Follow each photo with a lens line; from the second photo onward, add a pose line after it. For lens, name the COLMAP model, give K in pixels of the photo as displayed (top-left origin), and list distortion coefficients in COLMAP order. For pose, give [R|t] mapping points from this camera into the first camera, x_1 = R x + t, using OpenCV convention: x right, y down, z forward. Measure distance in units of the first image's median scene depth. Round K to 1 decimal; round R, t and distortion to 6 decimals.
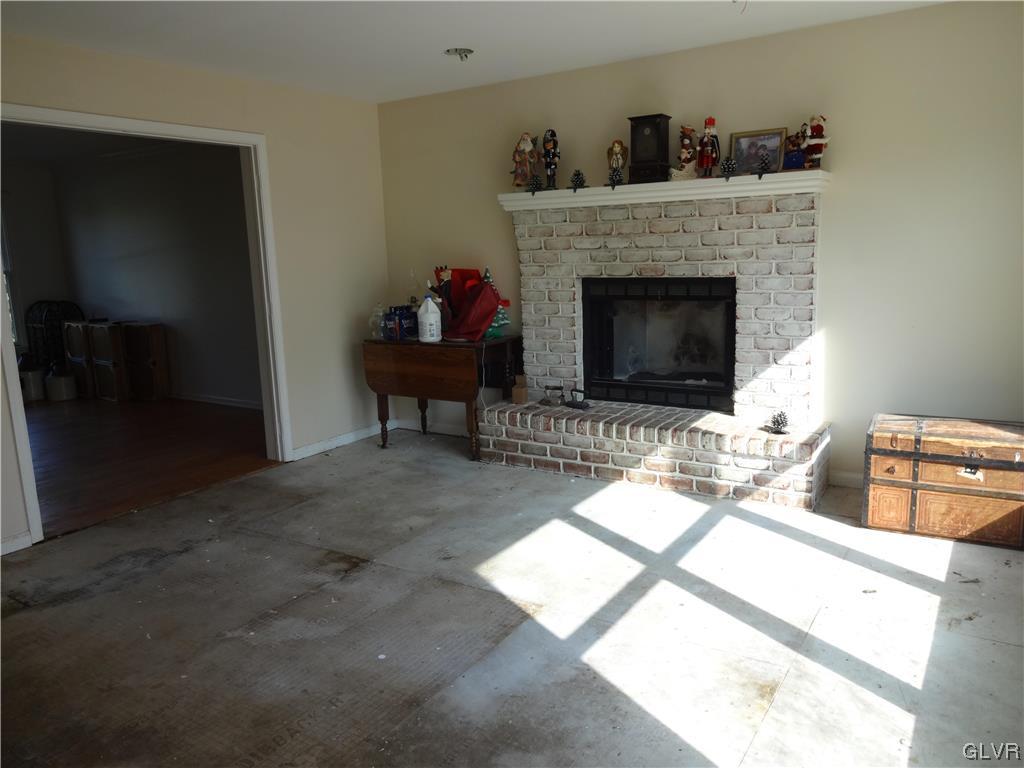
lens RADIAL K [[758.4, 0, 512.0], [0, 758.4, 384.0], [0, 0, 1]] dist [-0.019617, 0.002682]
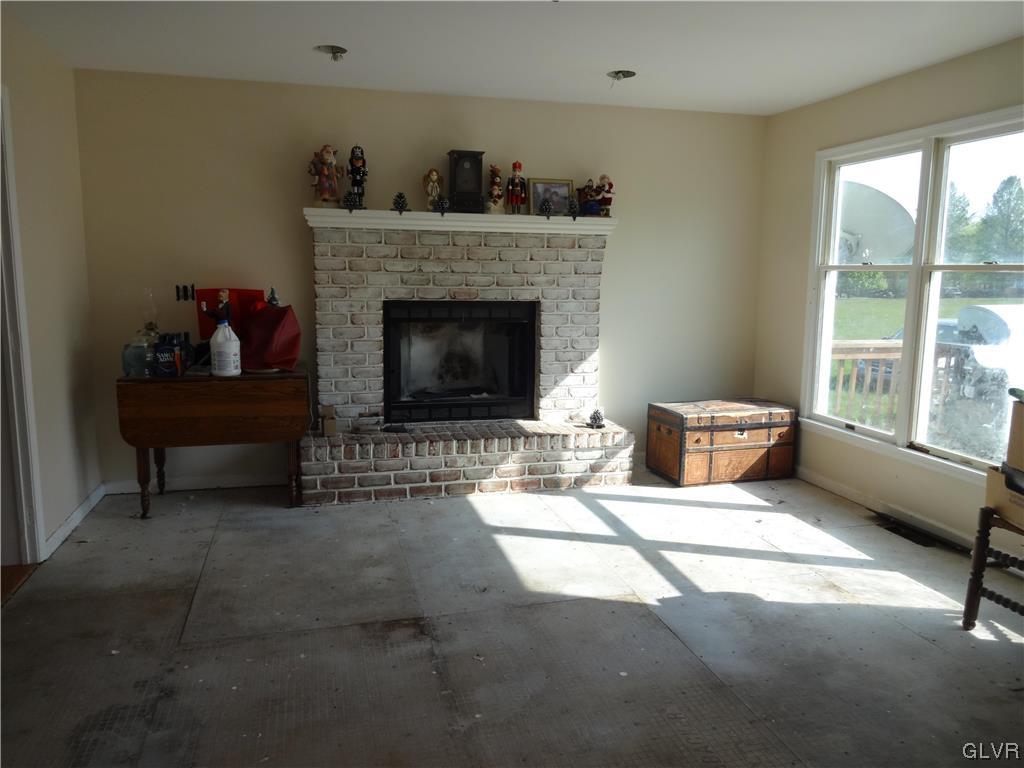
lens RADIAL K [[758.4, 0, 512.0], [0, 758.4, 384.0], [0, 0, 1]] dist [-0.019617, 0.002682]
pose [[0.666527, -0.069761, 0.742210, -0.609857], [0.096243, 0.995332, 0.007123, -0.026346], [-0.739242, 0.066685, 0.670130, 0.255966]]
